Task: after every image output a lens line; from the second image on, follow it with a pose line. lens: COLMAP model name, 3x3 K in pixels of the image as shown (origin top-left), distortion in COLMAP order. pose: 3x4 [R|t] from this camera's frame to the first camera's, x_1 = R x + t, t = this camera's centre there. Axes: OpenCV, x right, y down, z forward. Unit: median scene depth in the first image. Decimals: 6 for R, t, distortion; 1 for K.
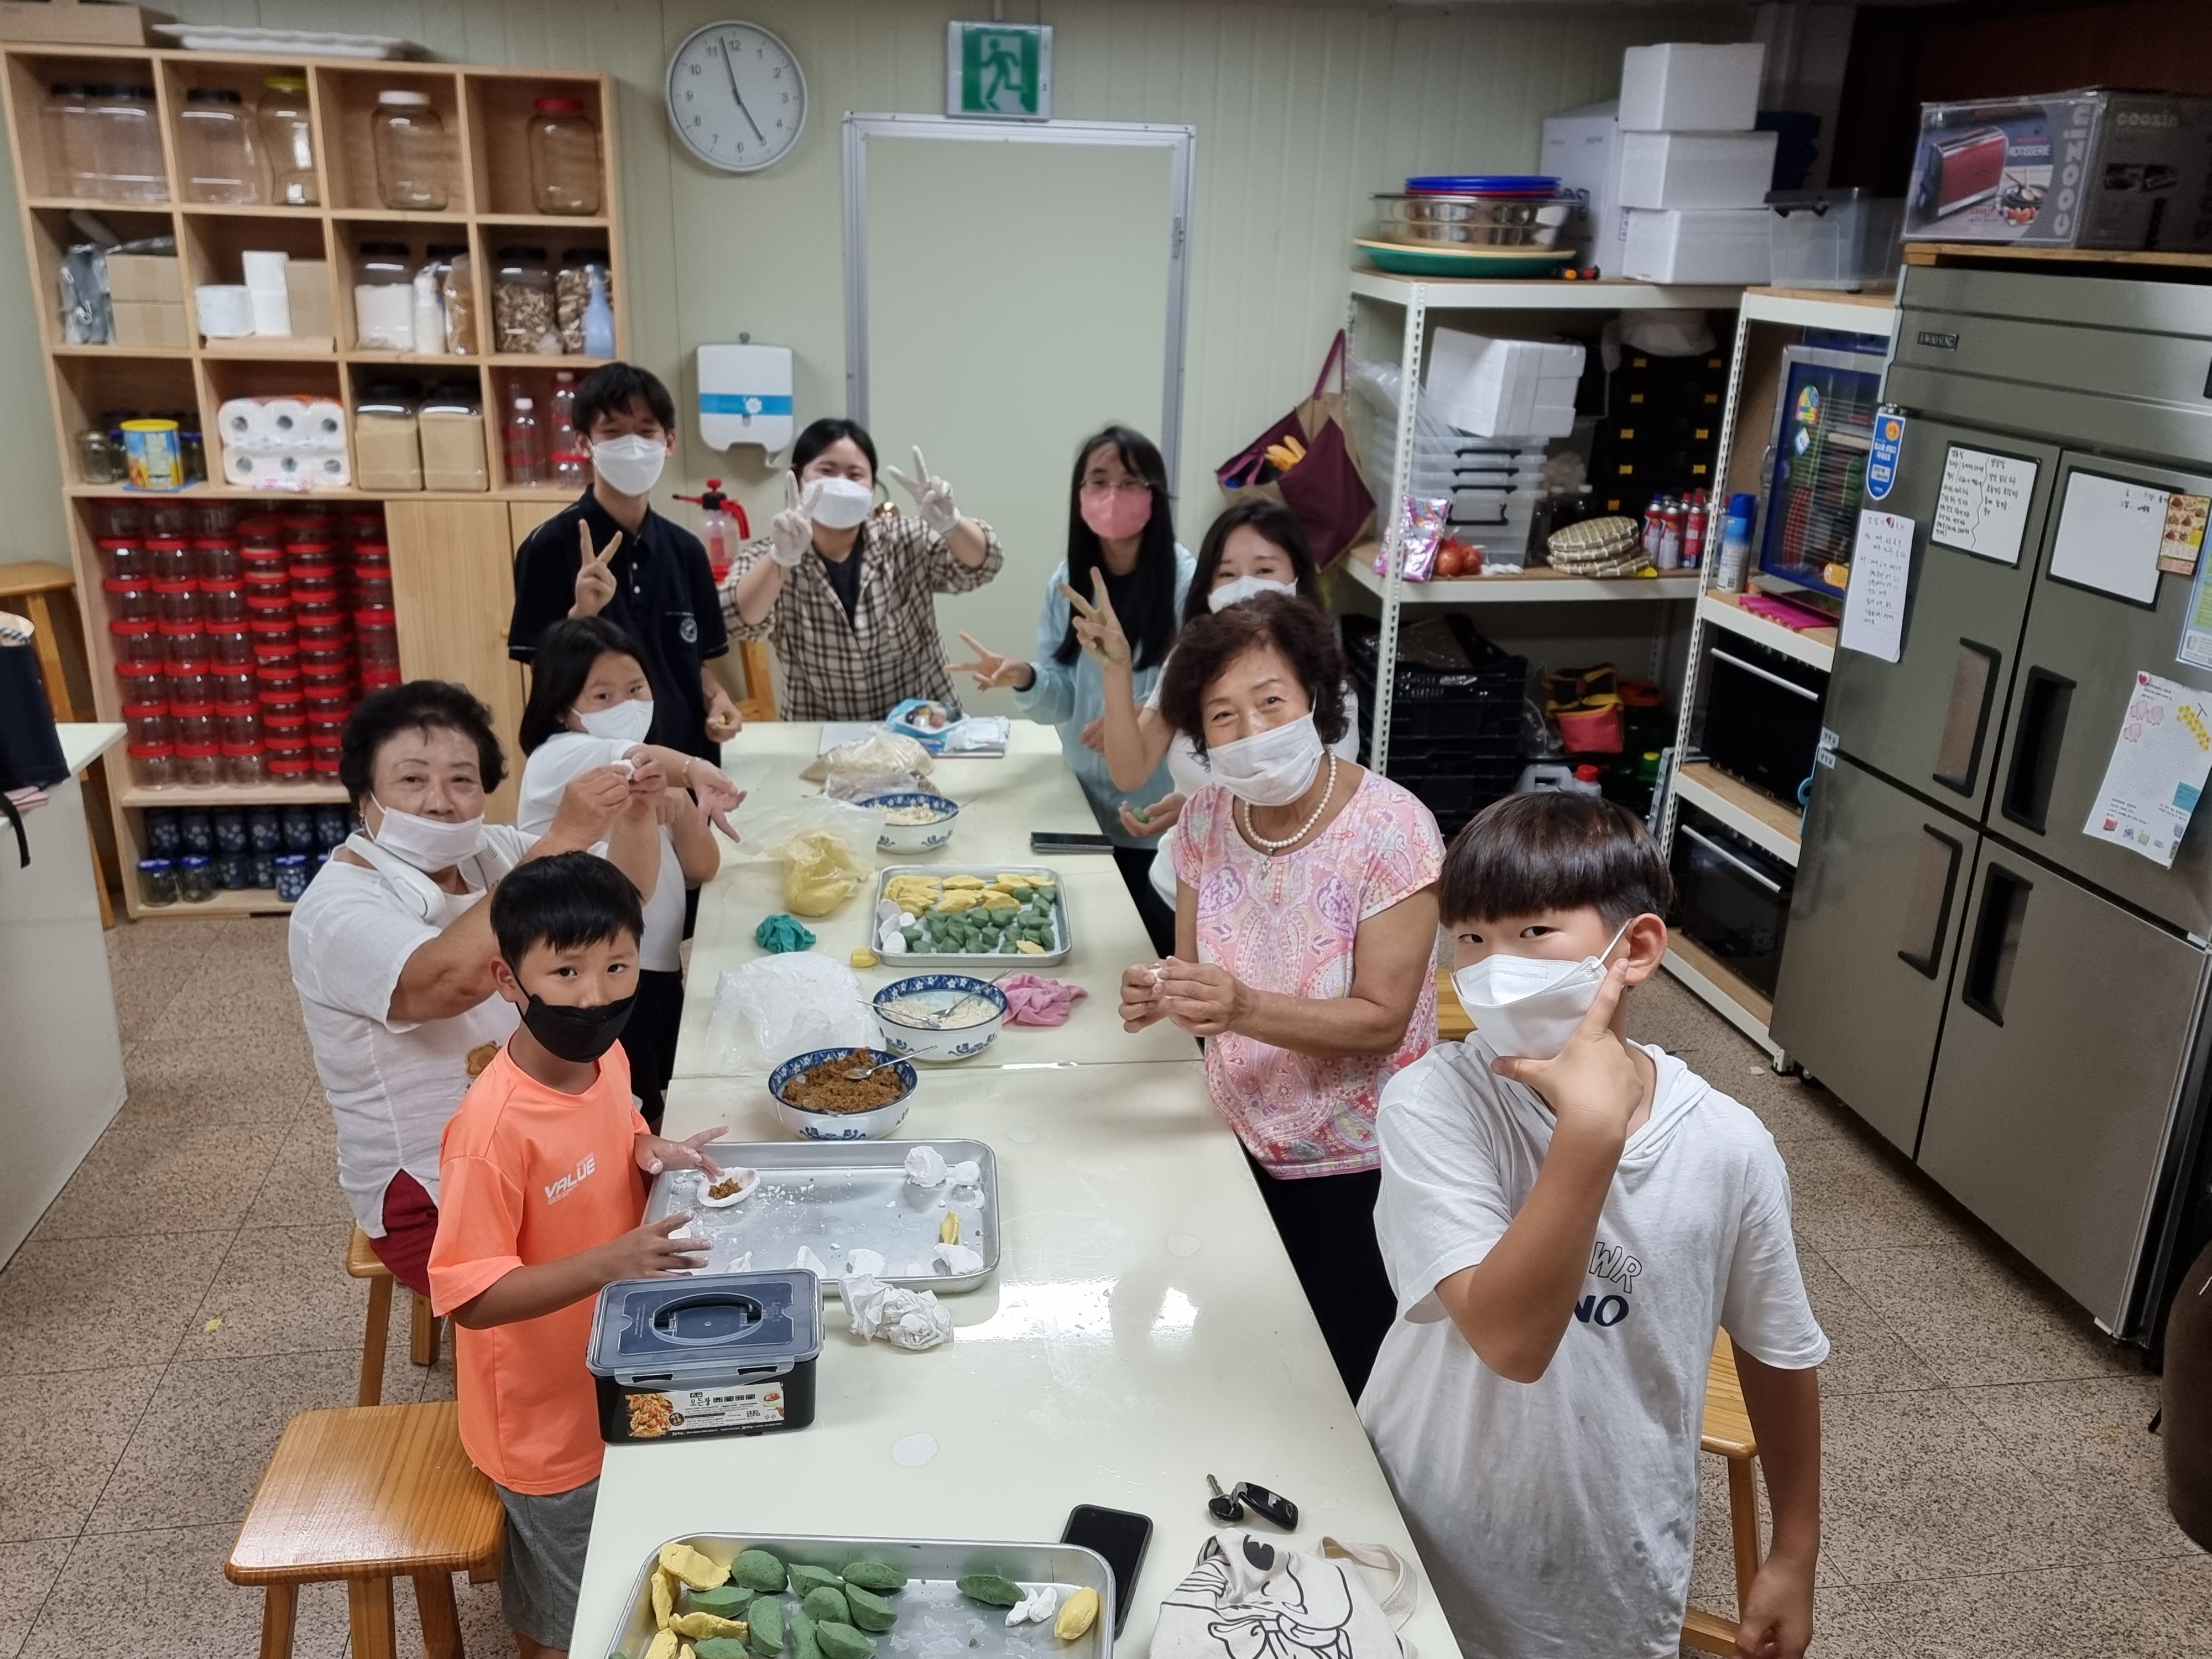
lens RADIAL K [[1763.6, 0, 1053.3], [0, 1763.6, 793.5], [0, 0, 1]] dist [0.060355, 0.006691]
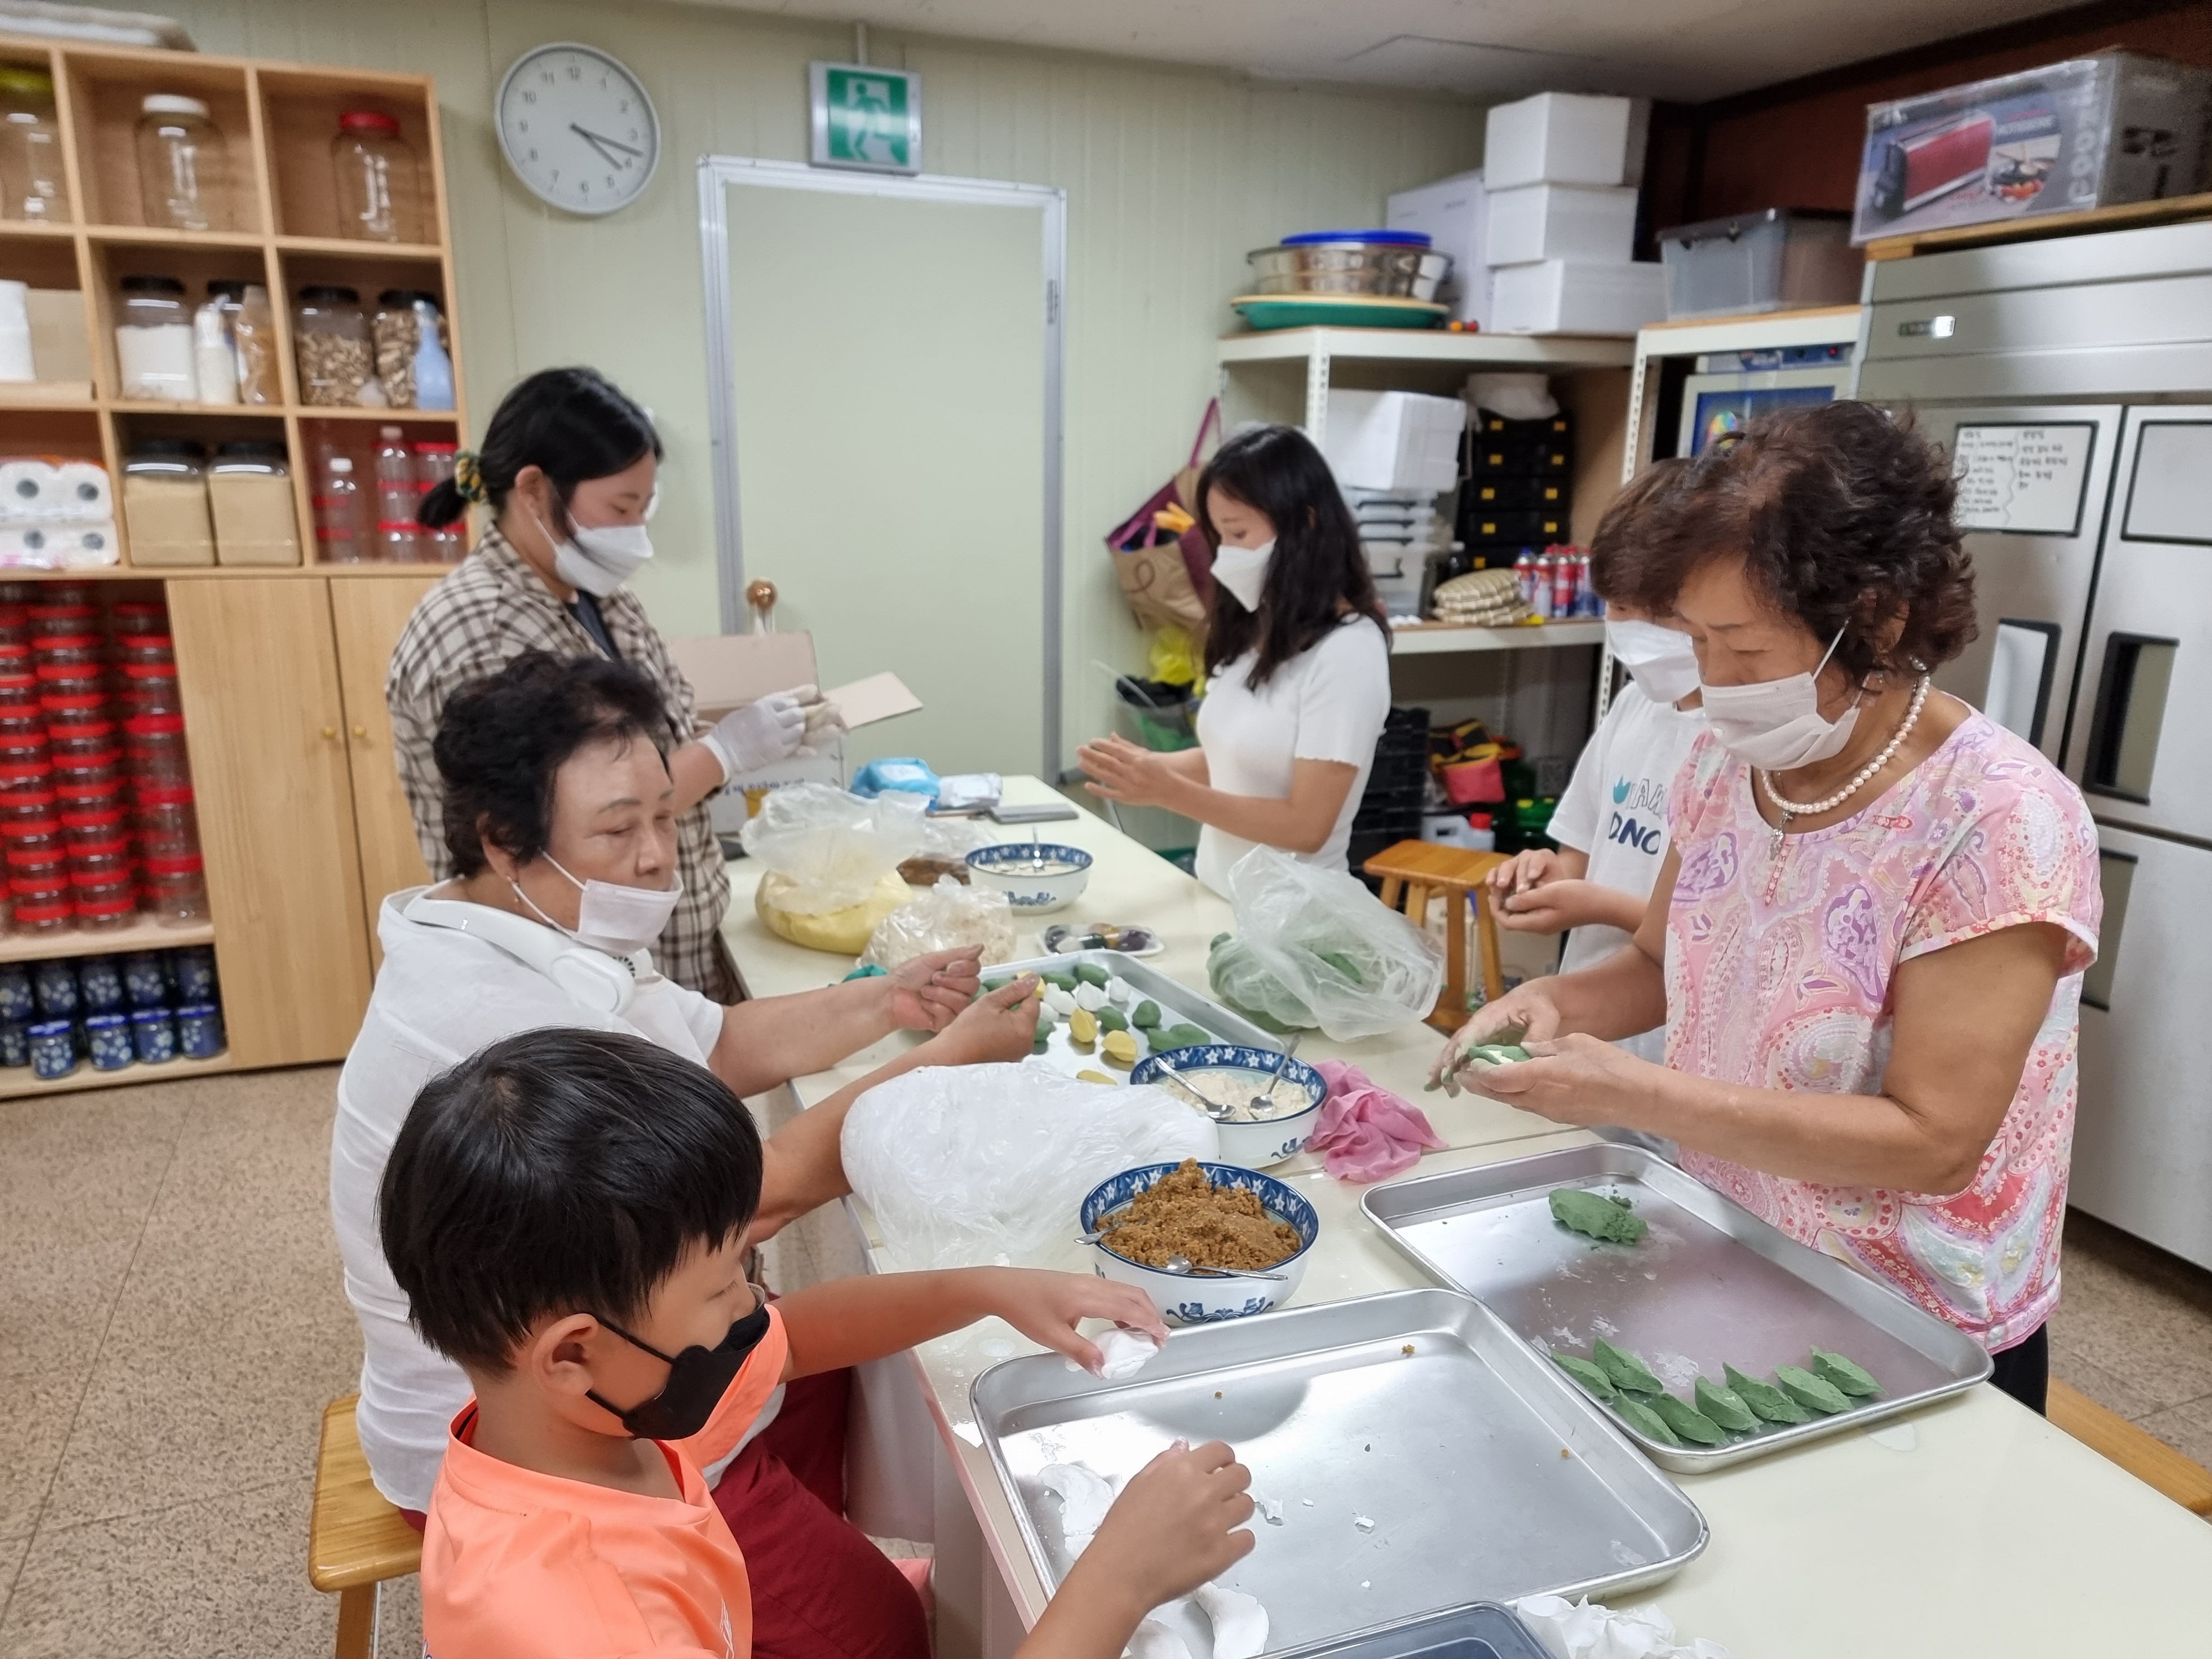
lens RADIAL K [[1491.0, 0, 1083.8], [0, 1491.0, 826.8], [0, 0, 1]] dist [0.076635, -0.058147]
pose [[0.973229, -0.065156, 0.220408, -0.123631], [0.079511, 0.995209, -0.056889, 0.024722], [-0.215645, 0.072891, 0.973747, 0.227269]]
